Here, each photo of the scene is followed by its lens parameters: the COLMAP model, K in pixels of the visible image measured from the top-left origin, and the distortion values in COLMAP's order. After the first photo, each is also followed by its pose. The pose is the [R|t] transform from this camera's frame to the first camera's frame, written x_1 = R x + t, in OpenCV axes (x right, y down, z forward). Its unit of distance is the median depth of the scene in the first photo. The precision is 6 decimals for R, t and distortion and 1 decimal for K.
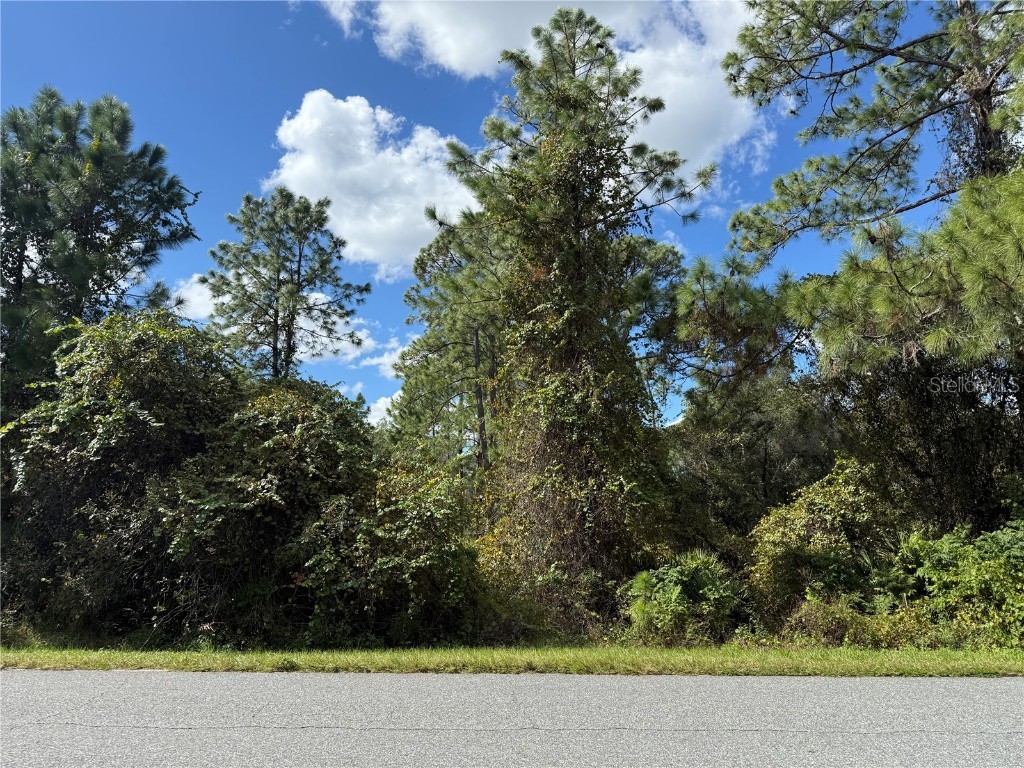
lens RADIAL K [[729.6, 0, 512.7], [0, 729.6, 384.4], [0, 0, 1]] dist [0.027755, -0.006304]
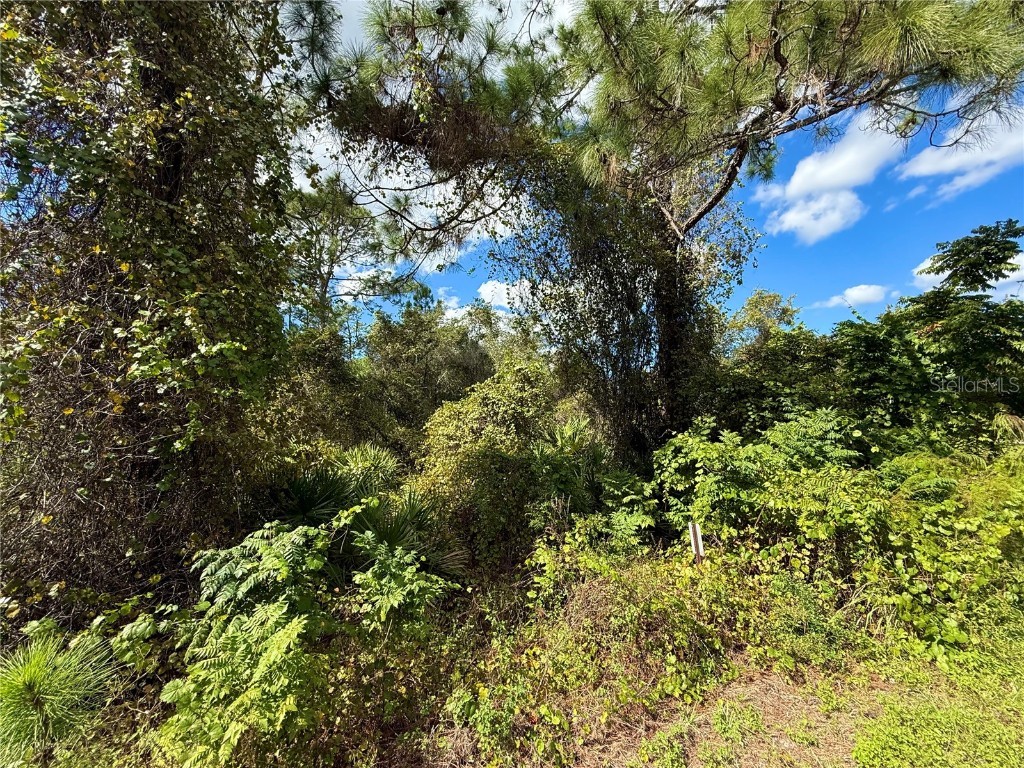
lens RADIAL K [[405.1, 0, 511.4], [0, 405.1, 384.1], [0, 0, 1]] dist [0.001169, 0.000181]
pose [[0.845063, 0.038523, 0.533277, 0.121077], [-0.094183, 0.992530, 0.077550, 0.088161], [-0.526306, -0.115760, 0.842378, 0.462252]]
